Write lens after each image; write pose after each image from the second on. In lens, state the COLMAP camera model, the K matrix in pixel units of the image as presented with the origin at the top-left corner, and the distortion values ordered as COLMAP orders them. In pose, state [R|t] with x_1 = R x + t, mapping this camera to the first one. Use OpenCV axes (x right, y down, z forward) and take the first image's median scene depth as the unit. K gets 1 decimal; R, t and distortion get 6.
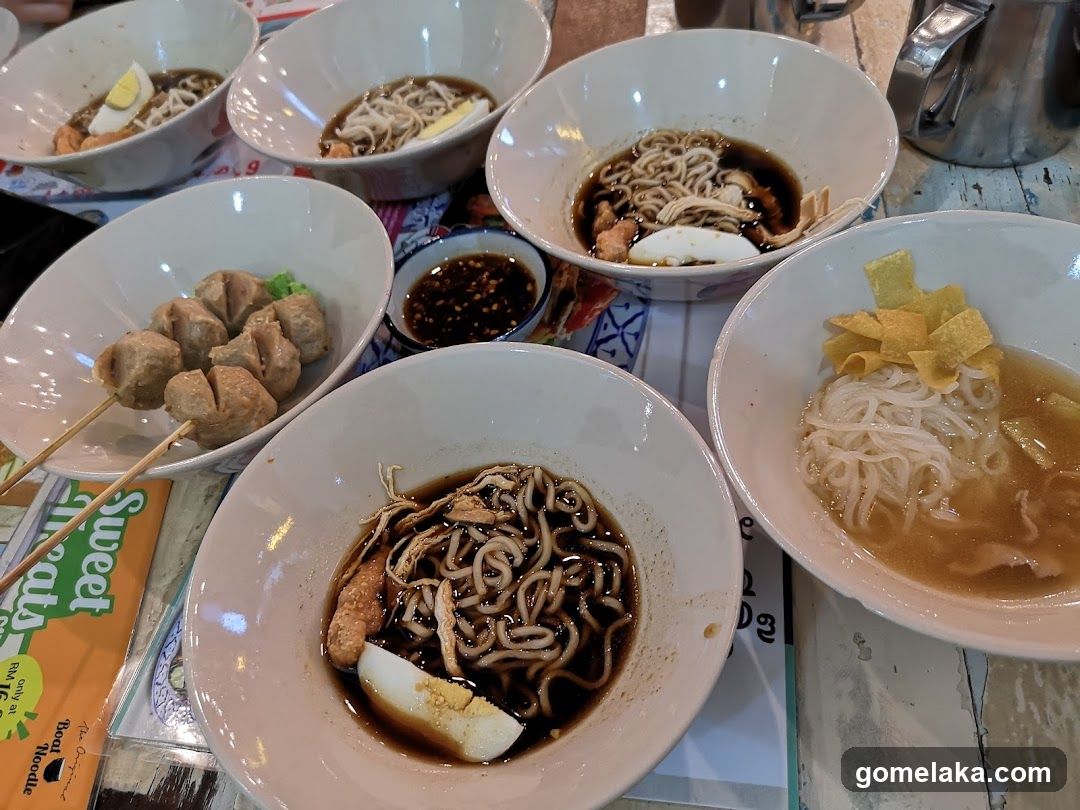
lens RADIAL K [[870.1, 0, 540.0], [0, 870.1, 405.0], [0, 0, 1]] dist [0.036497, -0.014280]
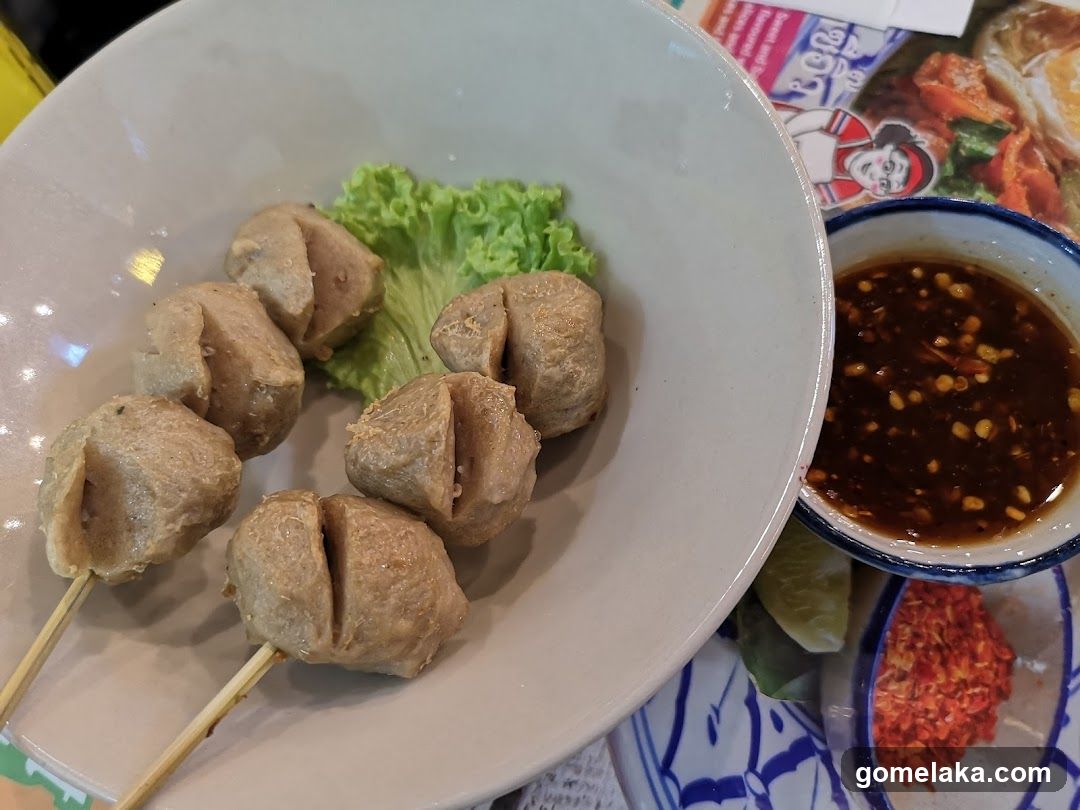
lens RADIAL K [[870.1, 0, 540.0], [0, 870.1, 405.0], [0, 0, 1]] dist [0.036497, -0.014280]
pose [[0.950612, 0.300292, -0.078494, -0.231176], [-0.257807, 0.904750, 0.339063, -0.214272], [0.172835, -0.302081, 0.937483, 0.552960]]
